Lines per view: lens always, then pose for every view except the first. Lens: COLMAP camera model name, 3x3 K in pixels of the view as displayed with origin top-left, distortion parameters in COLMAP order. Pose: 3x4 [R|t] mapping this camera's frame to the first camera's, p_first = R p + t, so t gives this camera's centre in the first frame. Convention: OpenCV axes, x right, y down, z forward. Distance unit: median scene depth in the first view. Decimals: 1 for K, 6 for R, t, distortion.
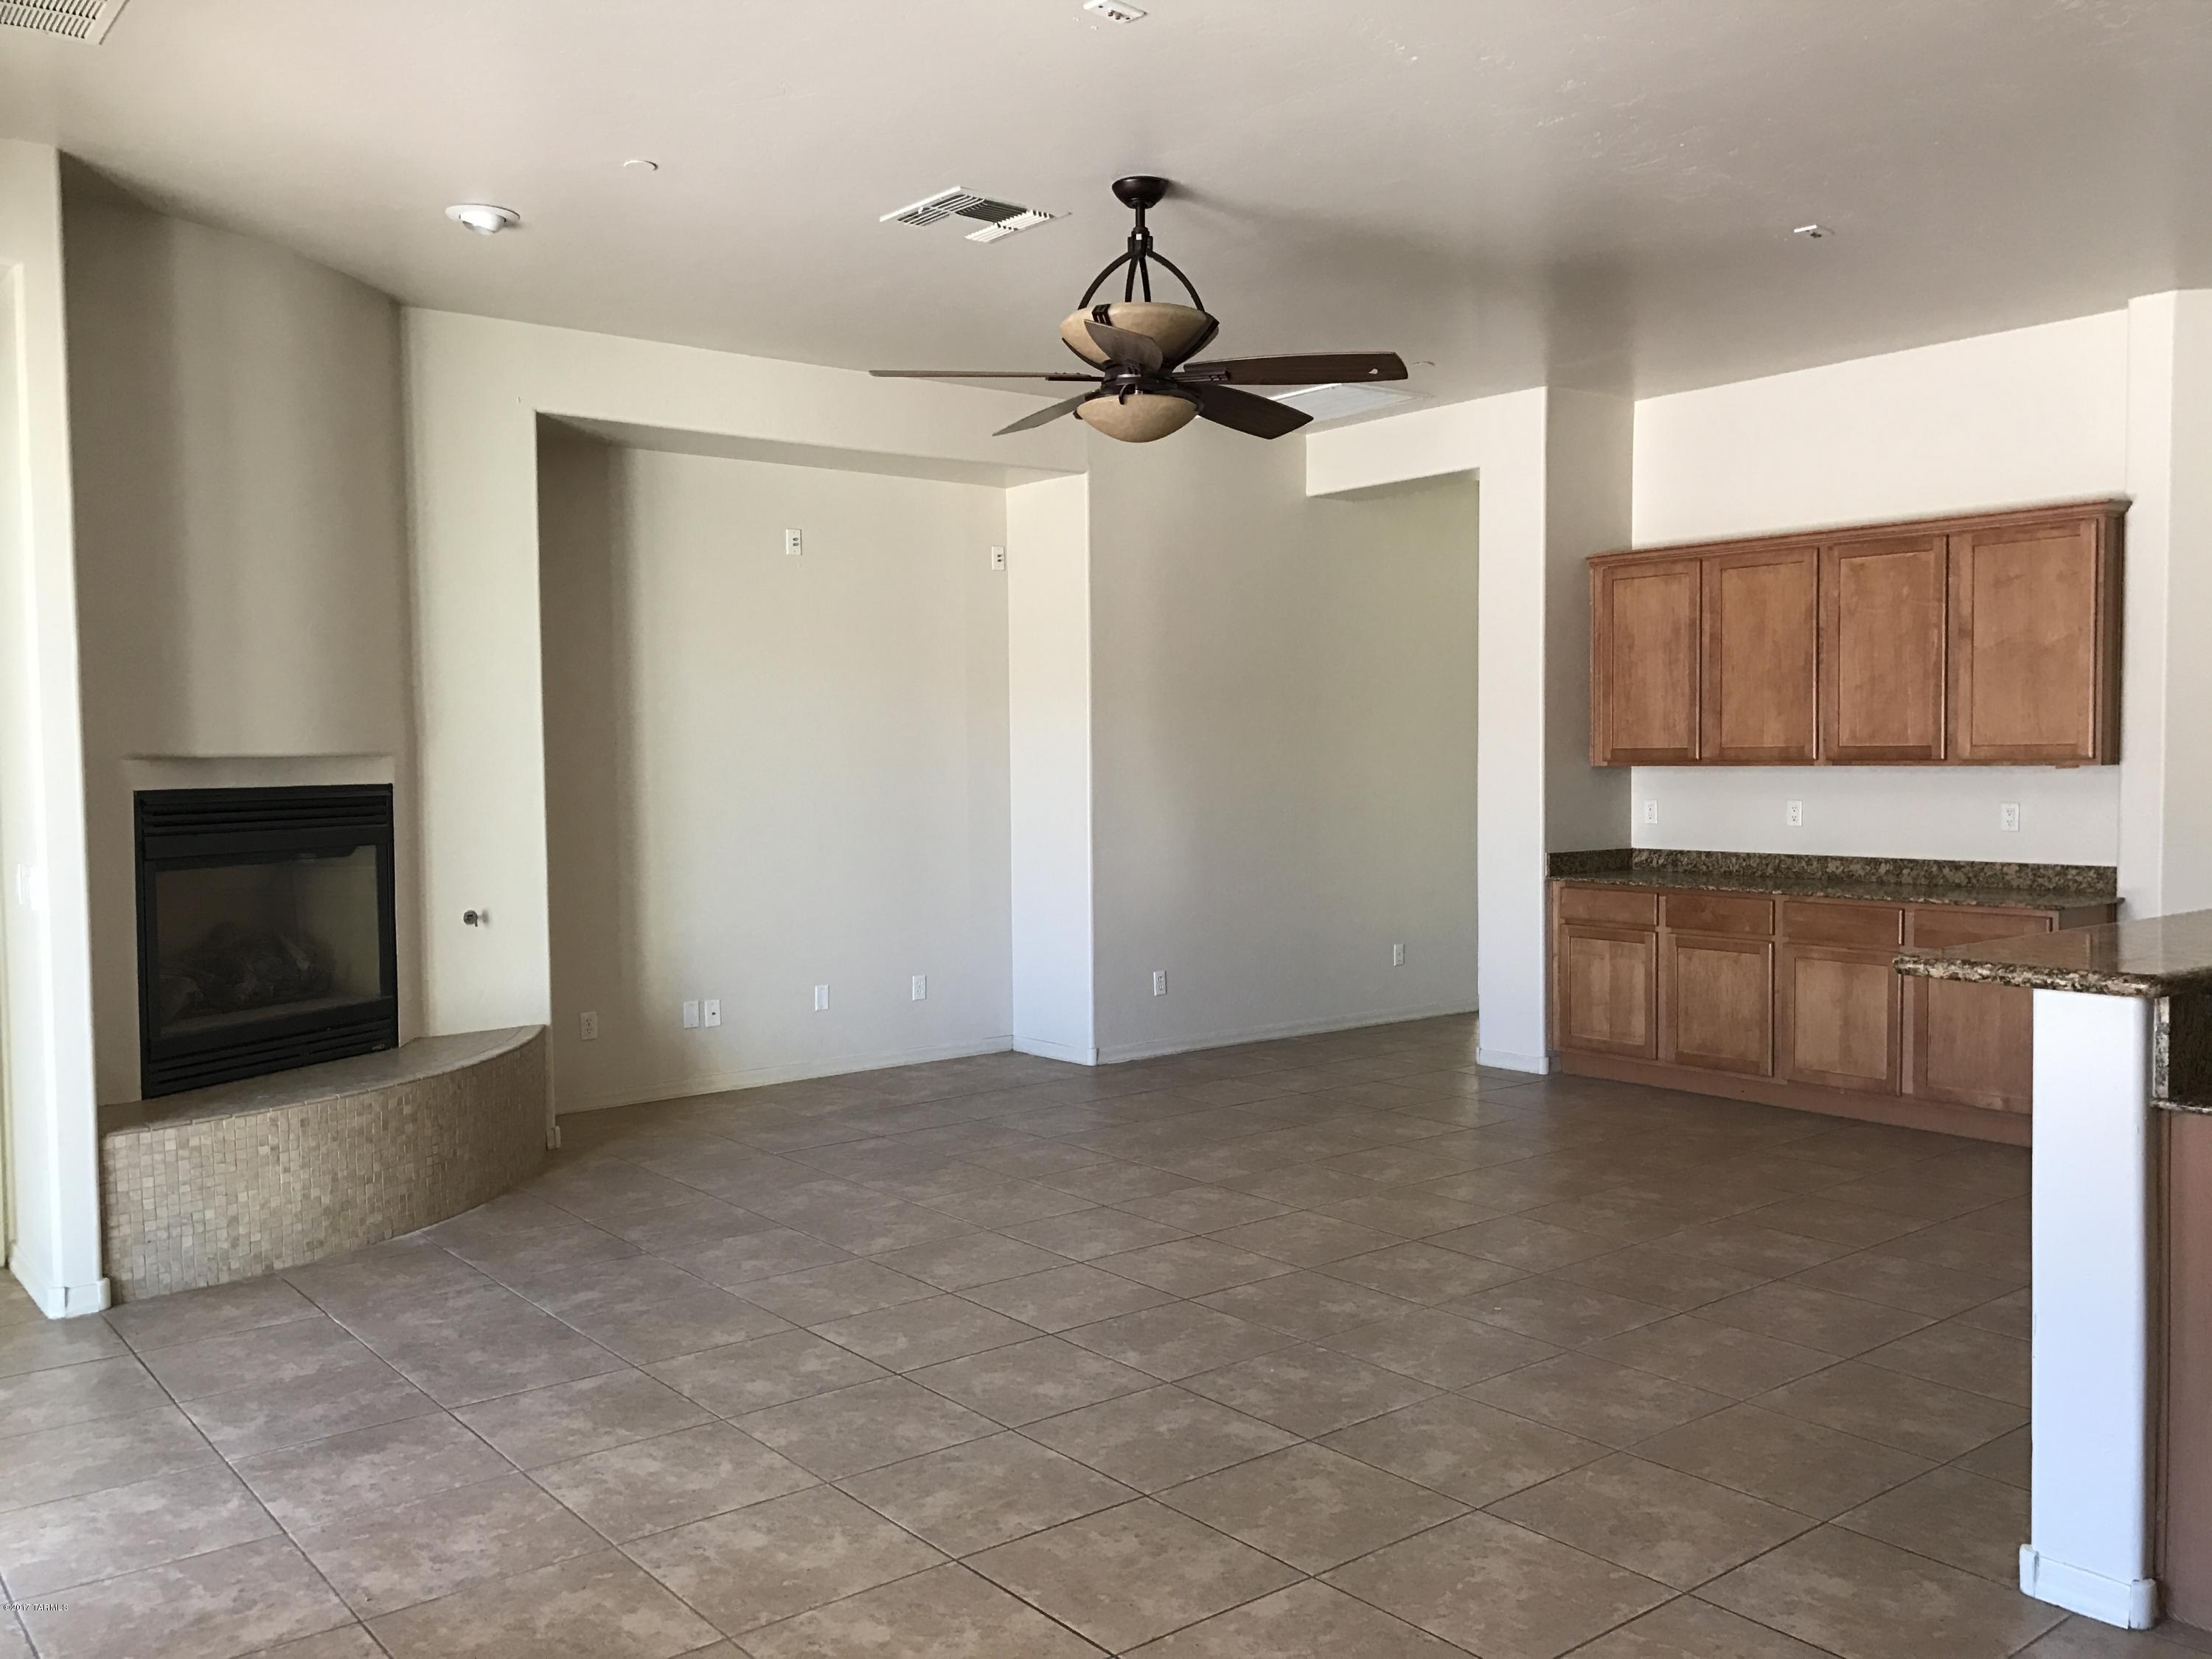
lens RADIAL K [[1816.5, 0, 1087.3], [0, 1816.5, 826.2], [0, 0, 1]] dist [0.017415, -0.006928]
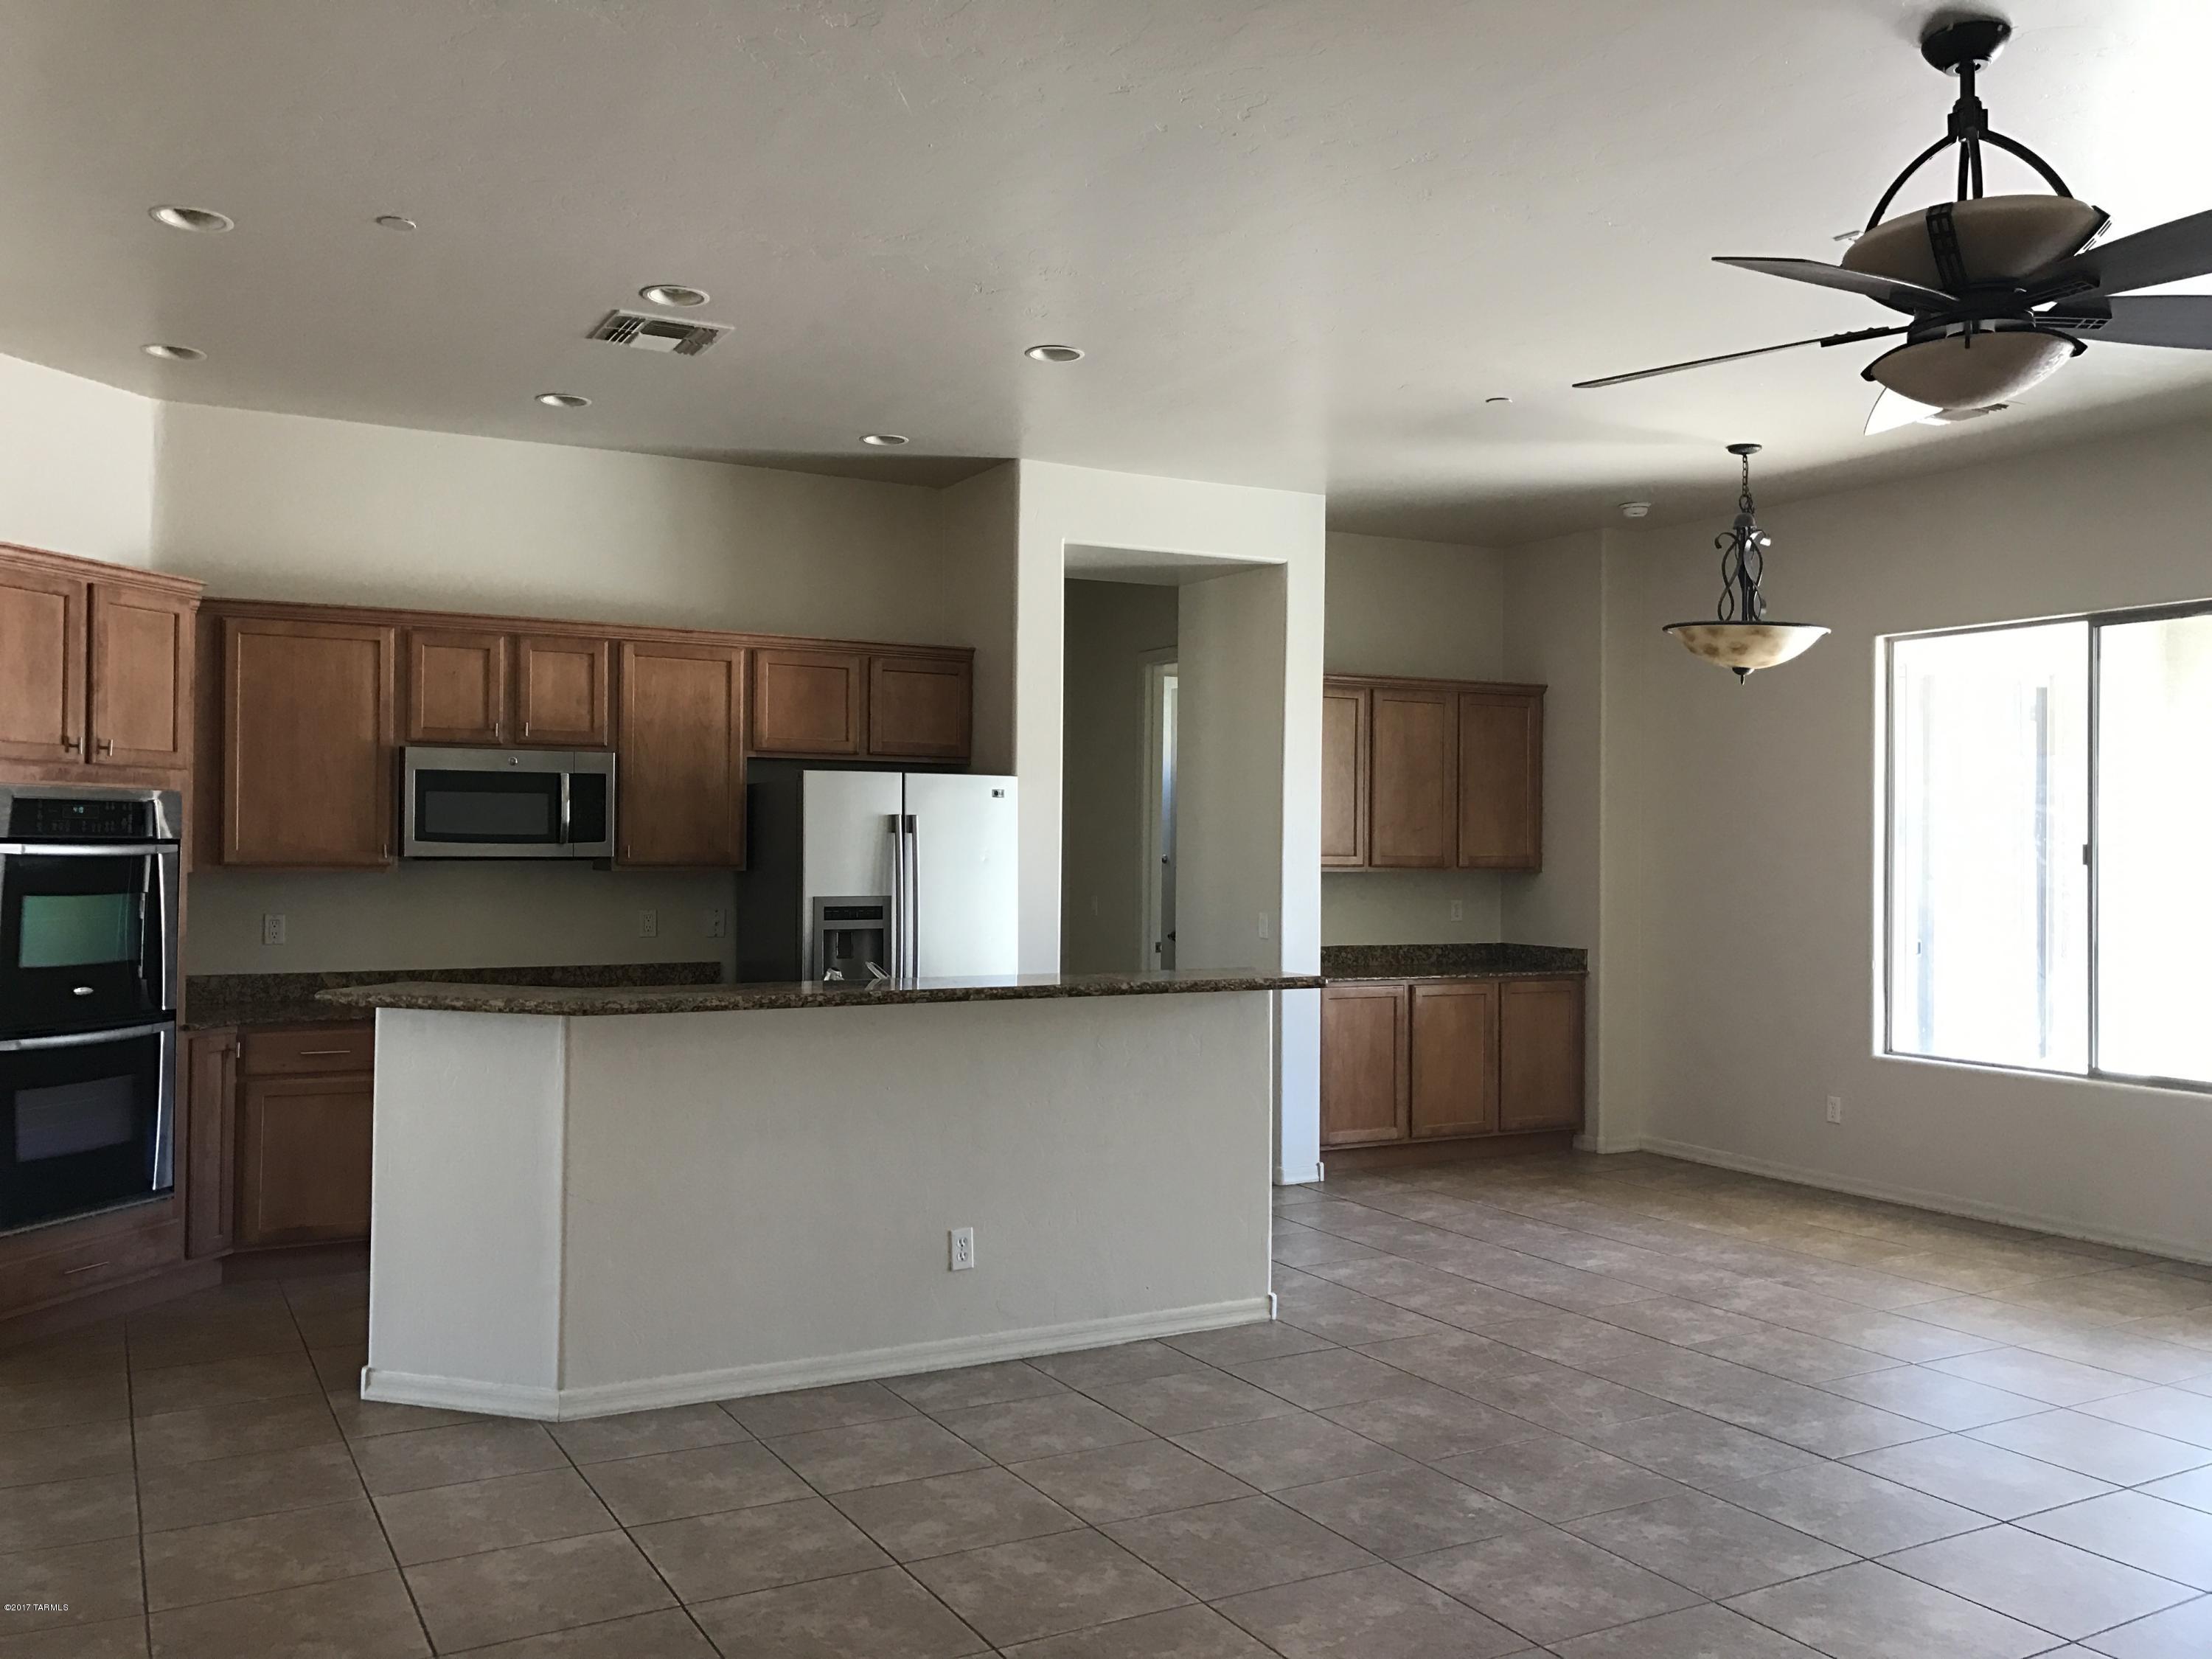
lens RADIAL K [[1816.5, 0, 1087.3], [0, 1816.5, 826.2], [0, 0, 1]] dist [0.017415, -0.006928]
pose [[-0.985819, 0.004505, 0.167753, 0.220517], [0.009364, 0.999559, 0.028186, -0.071781], [-0.167552, 0.029357, -0.985426, 1.590606]]
